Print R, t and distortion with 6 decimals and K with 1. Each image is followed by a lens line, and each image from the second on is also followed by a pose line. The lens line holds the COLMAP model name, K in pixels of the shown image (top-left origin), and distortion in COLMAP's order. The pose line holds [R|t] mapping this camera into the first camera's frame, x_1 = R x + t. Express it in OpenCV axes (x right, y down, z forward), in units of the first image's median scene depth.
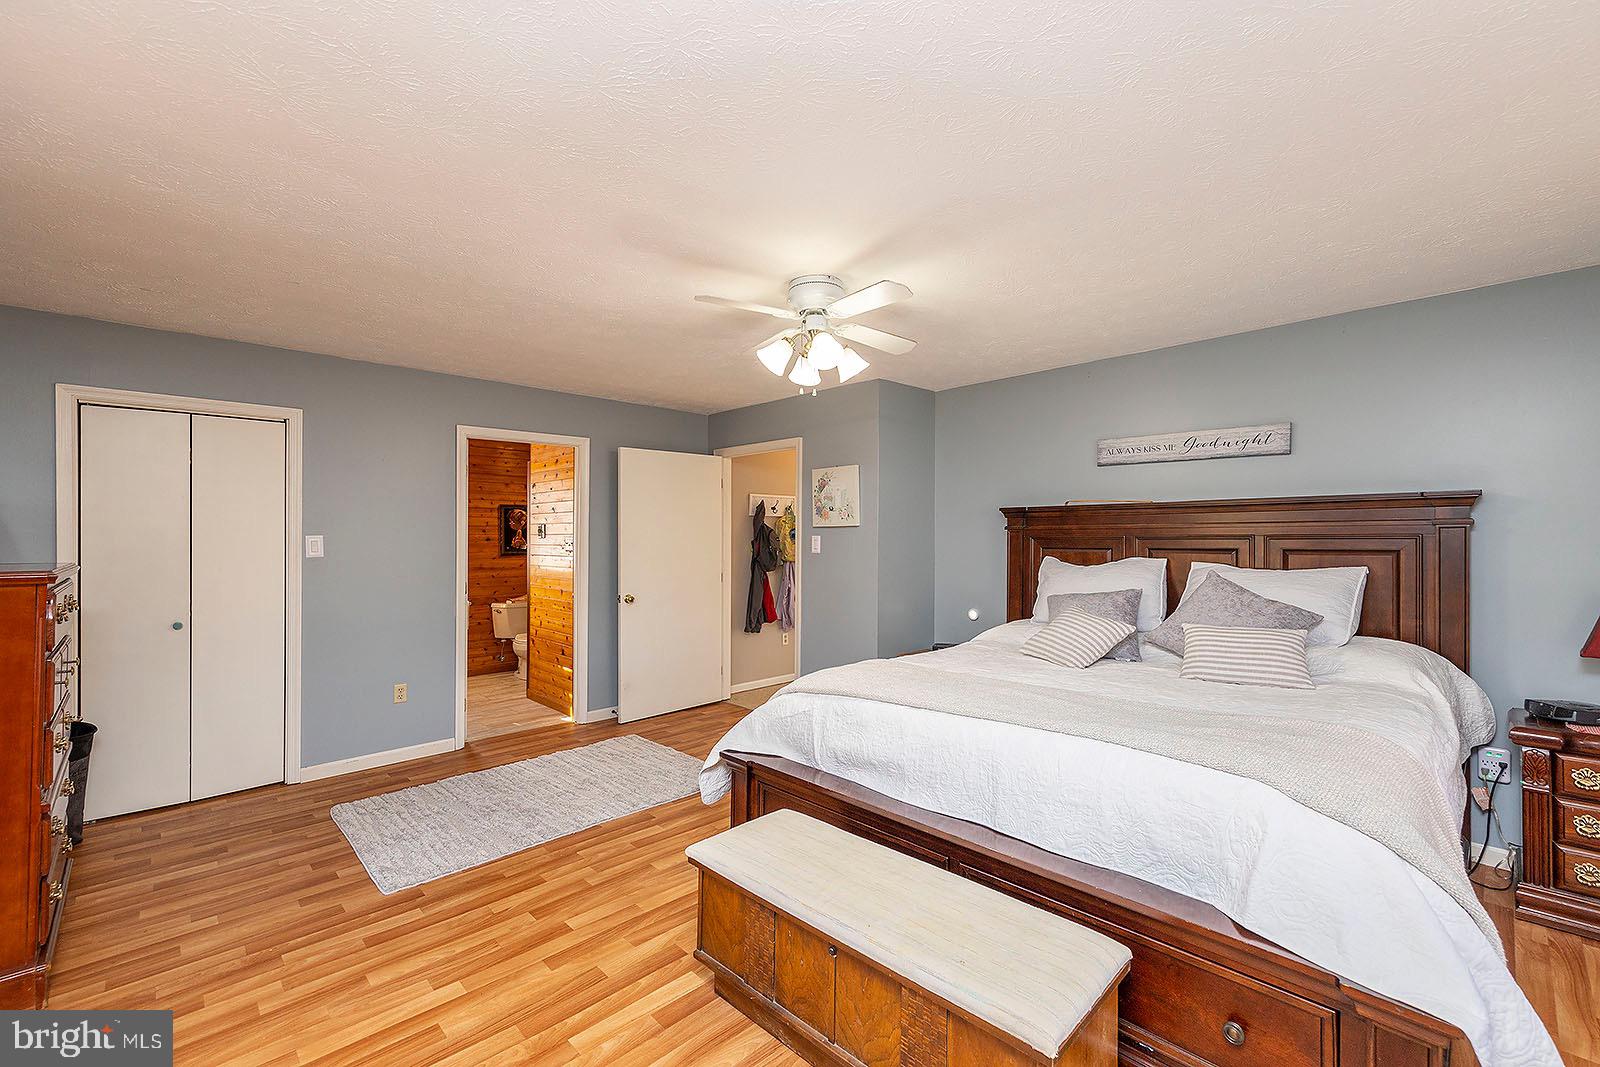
lens RADIAL K [[677.0, 0, 795.0], [0, 677.0, 538.0], [0, 0, 1]] dist [0.004130, -0.000927]
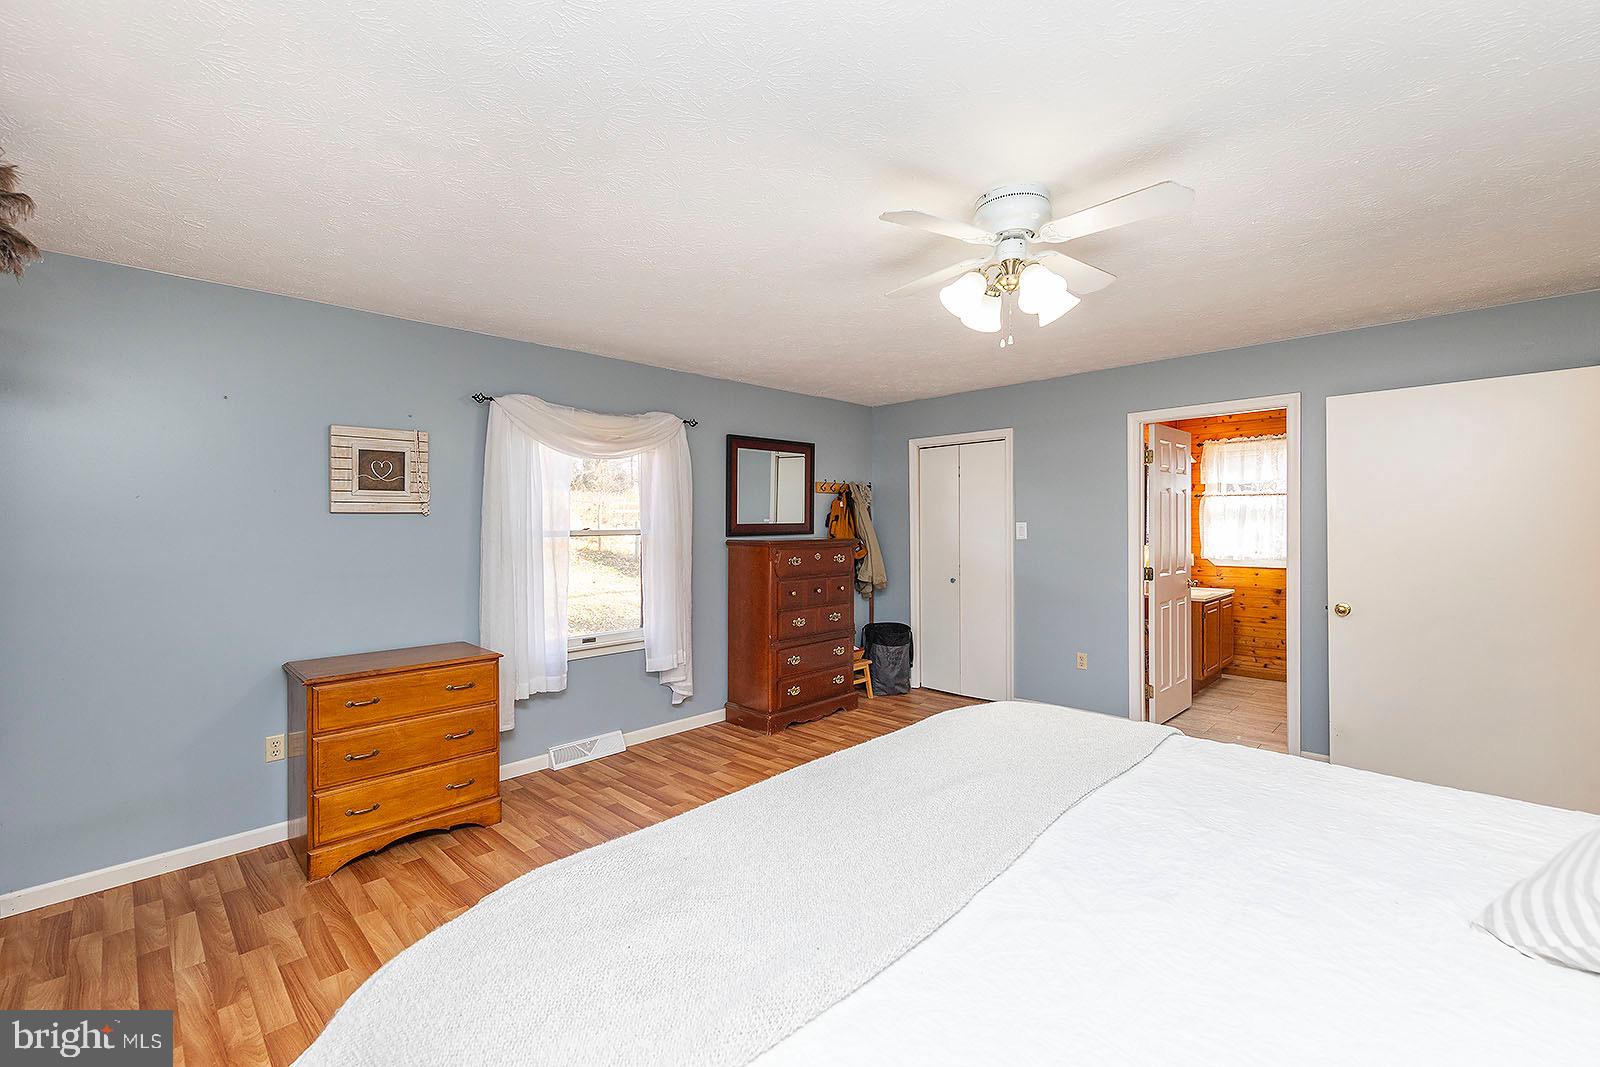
lens RADIAL K [[677.0, 0, 800.2], [0, 677.0, 535.7], [0, 0, 1]] dist [0.004130, -0.000927]
pose [[0.011292, 0.018715, -0.999761, 0.624995], [0.006777, 0.999800, 0.018793, -0.005857], [0.999913, -0.006987, 0.011163, 0.598619]]
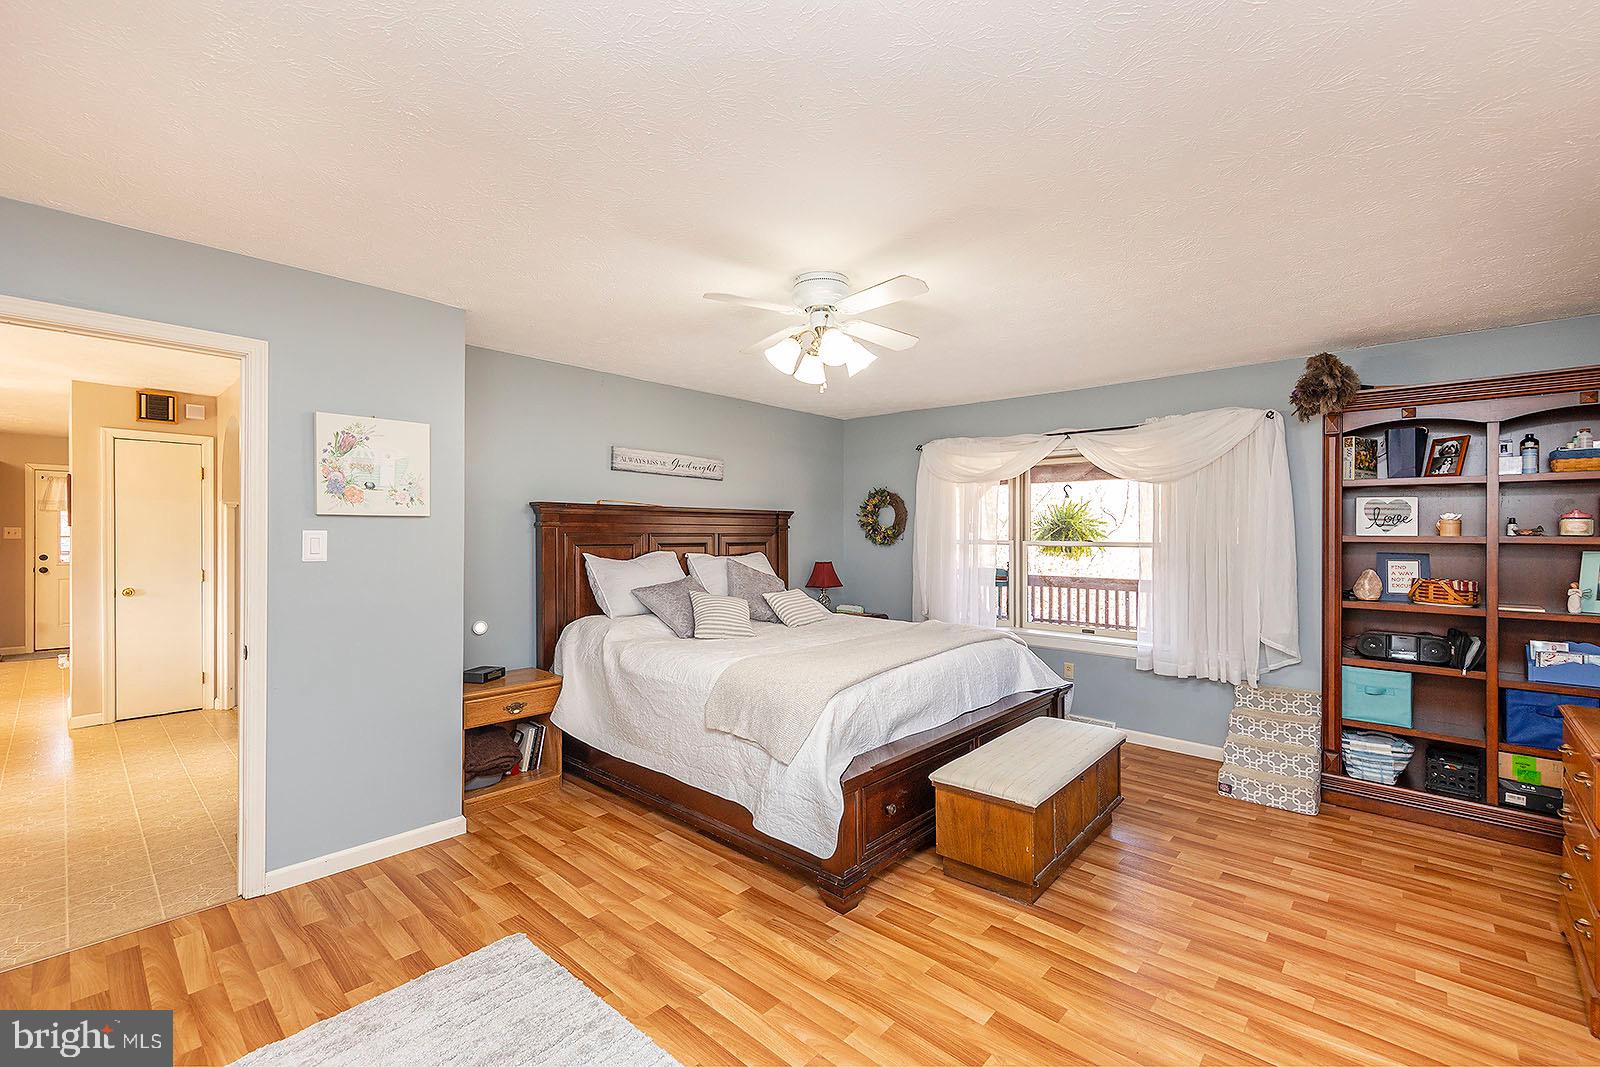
lens RADIAL K [[677.0, 0, 804.1], [0, 677.0, 527.0], [0, 0, 1]] dist [0.004130, -0.000927]
pose [[-0.058641, 0.011843, 0.998209, -0.768889], [-0.005589, 0.999910, -0.012191, -0.001546], [-0.998263, -0.006294, -0.058569, 0.861629]]
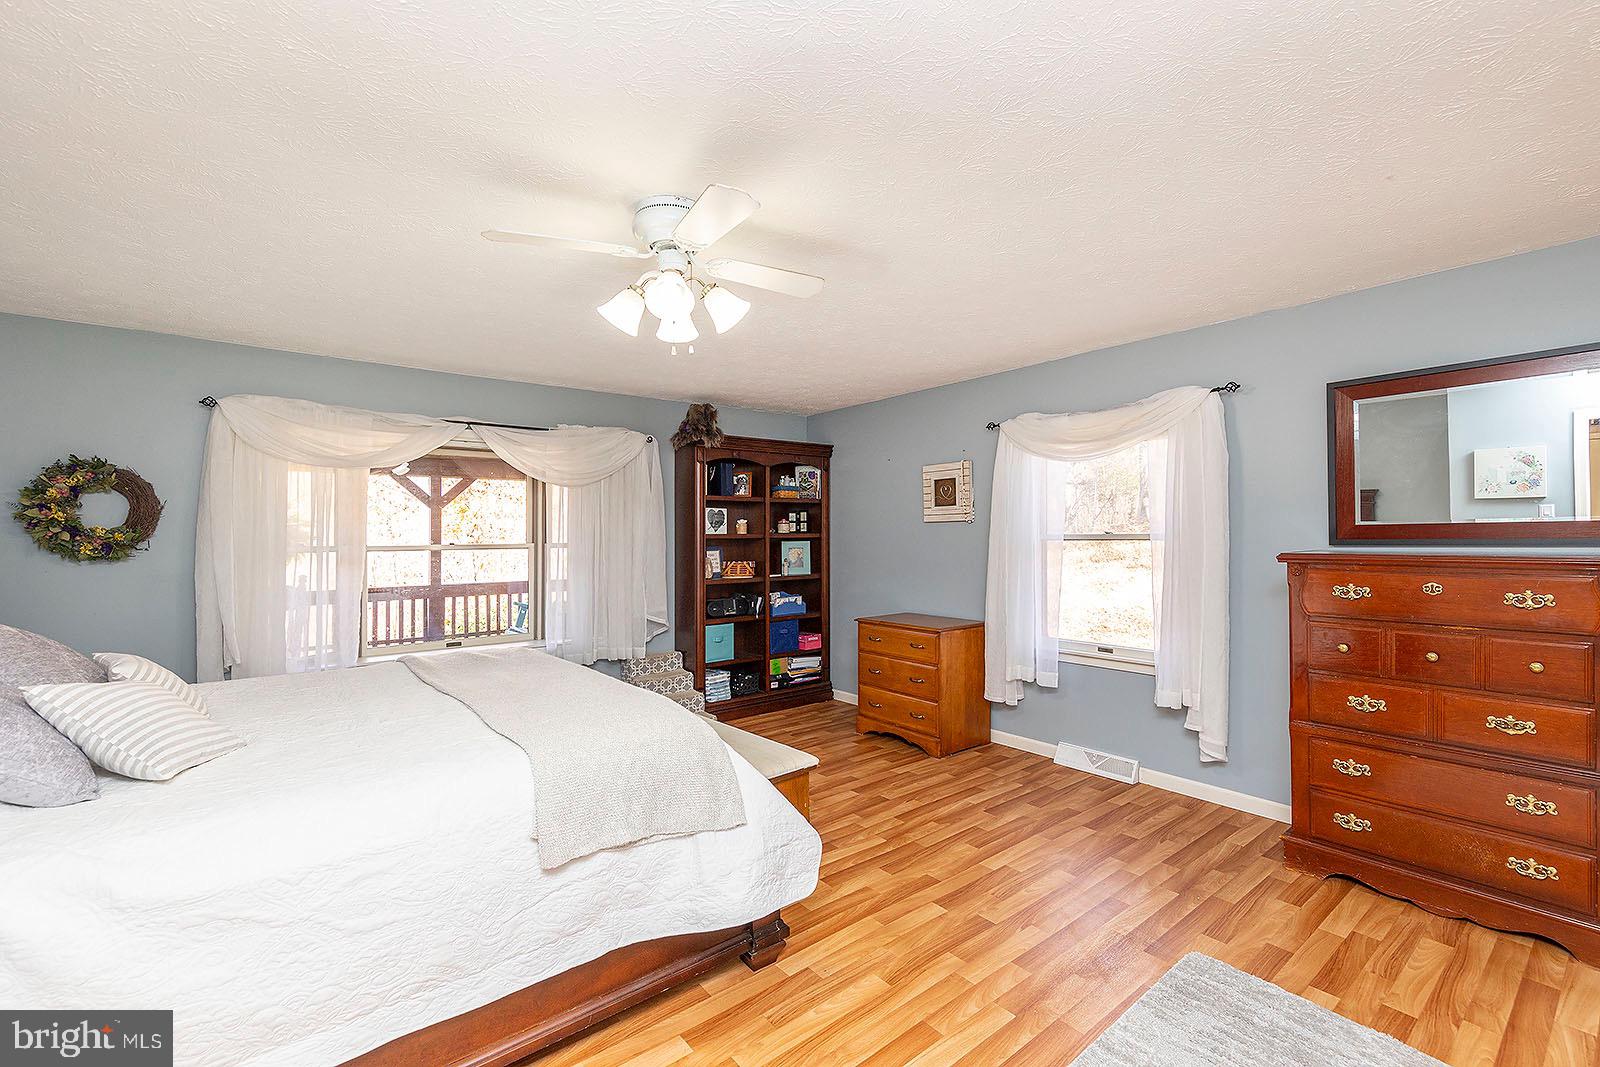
lens RADIAL K [[677.0, 0, 801.7], [0, 677.0, 526.2], [0, 0, 1]] dist [0.004130, -0.000927]
pose [[-0.994479, 0.014268, 0.103965, -0.162870], [0.012953, 0.999827, -0.013314, -0.000440], [-0.104137, -0.011894, -0.994492, 1.398081]]
